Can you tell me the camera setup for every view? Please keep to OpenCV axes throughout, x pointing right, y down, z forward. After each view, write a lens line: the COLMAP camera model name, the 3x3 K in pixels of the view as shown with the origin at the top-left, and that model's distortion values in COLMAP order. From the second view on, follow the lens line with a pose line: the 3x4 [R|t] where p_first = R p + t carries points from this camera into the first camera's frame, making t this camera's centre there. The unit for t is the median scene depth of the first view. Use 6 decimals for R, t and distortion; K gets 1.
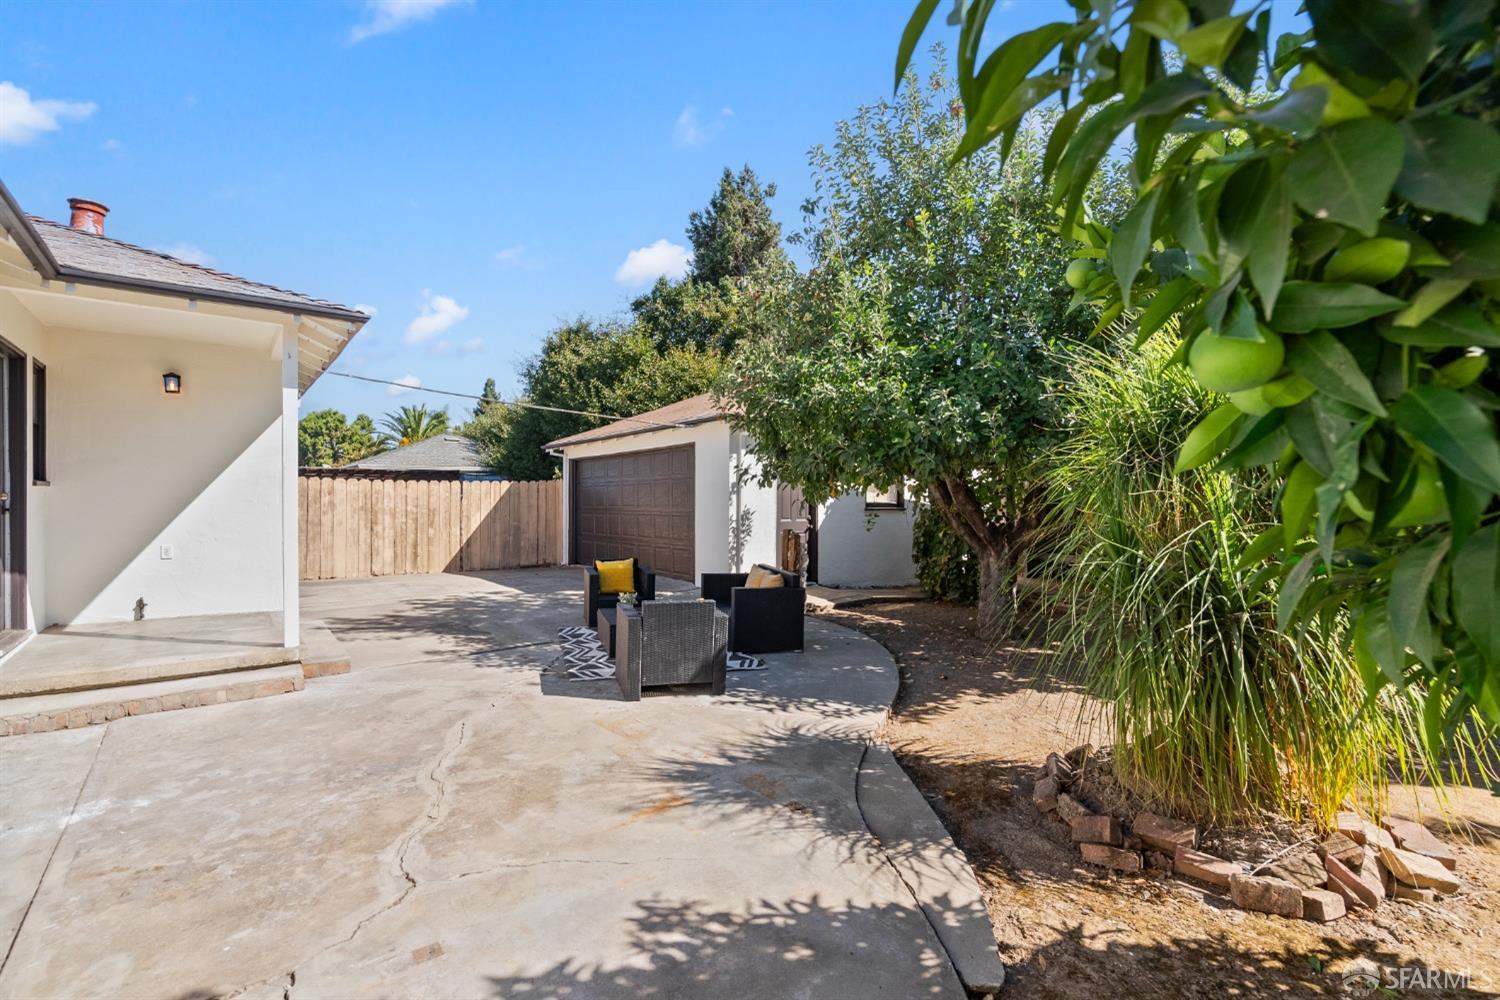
lens RADIAL K [[683.8, 0, 758.0], [0, 683.8, 494.5], [0, 0, 1]] dist [-0.002639, 0.000921]
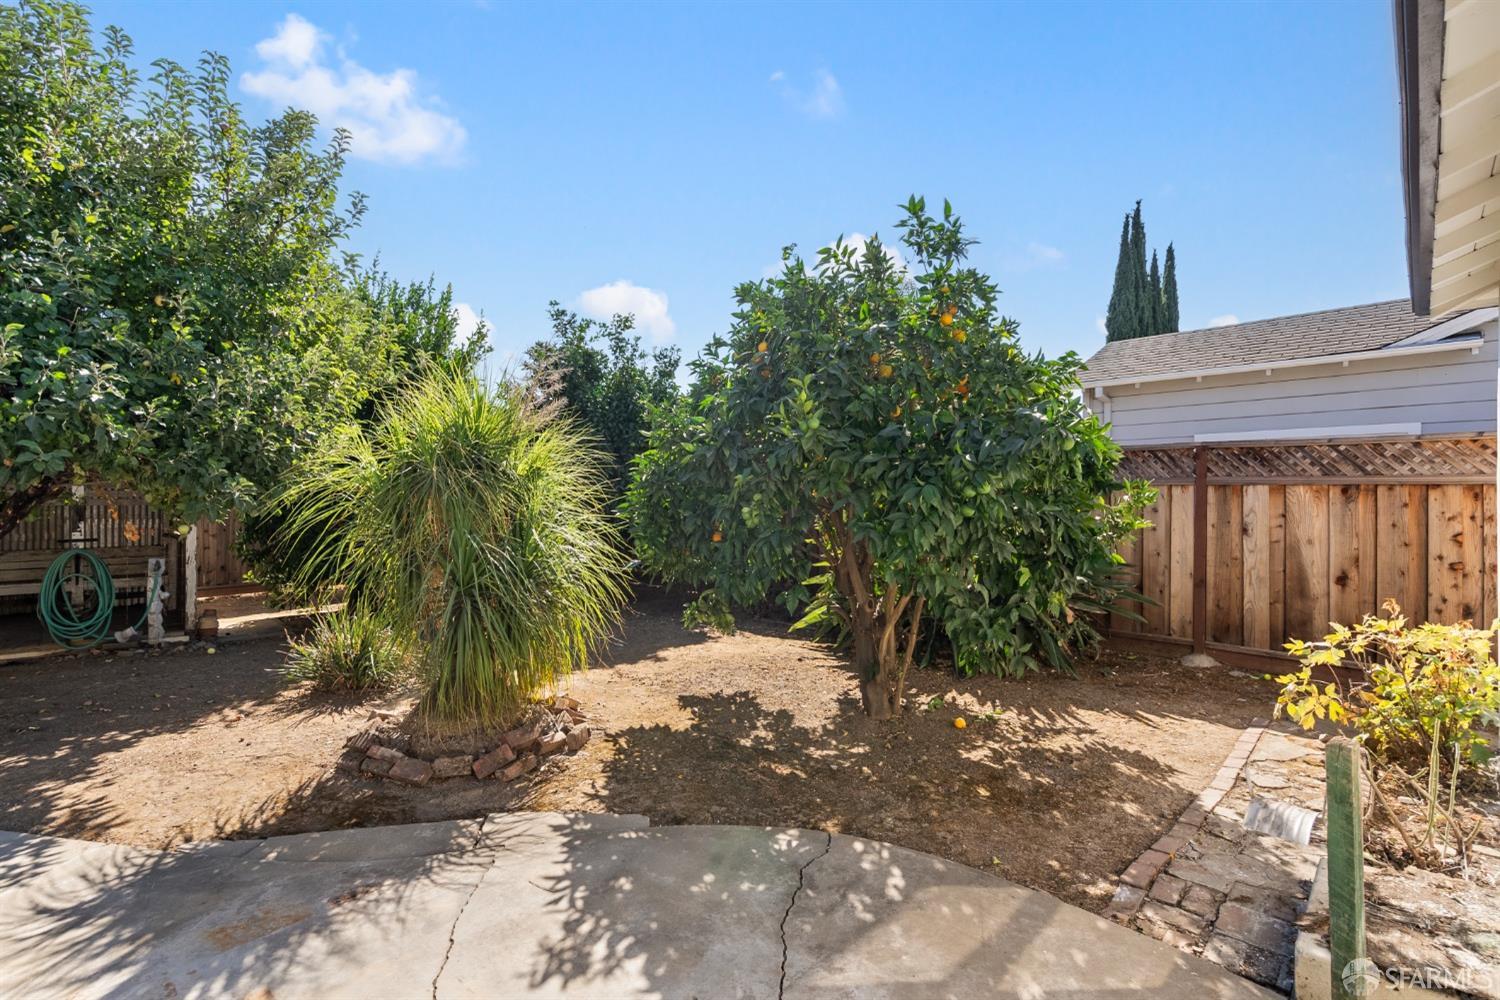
lens RADIAL K [[683.8, 0, 758.0], [0, 683.8, 494.5], [0, 0, 1]] dist [-0.002639, 0.000921]
pose [[-0.133453, -0.003218, 0.991050, -0.851095], [0.000942, 0.999994, 0.003374, -0.020170], [-0.991055, 0.001384, -0.133449, 0.666035]]
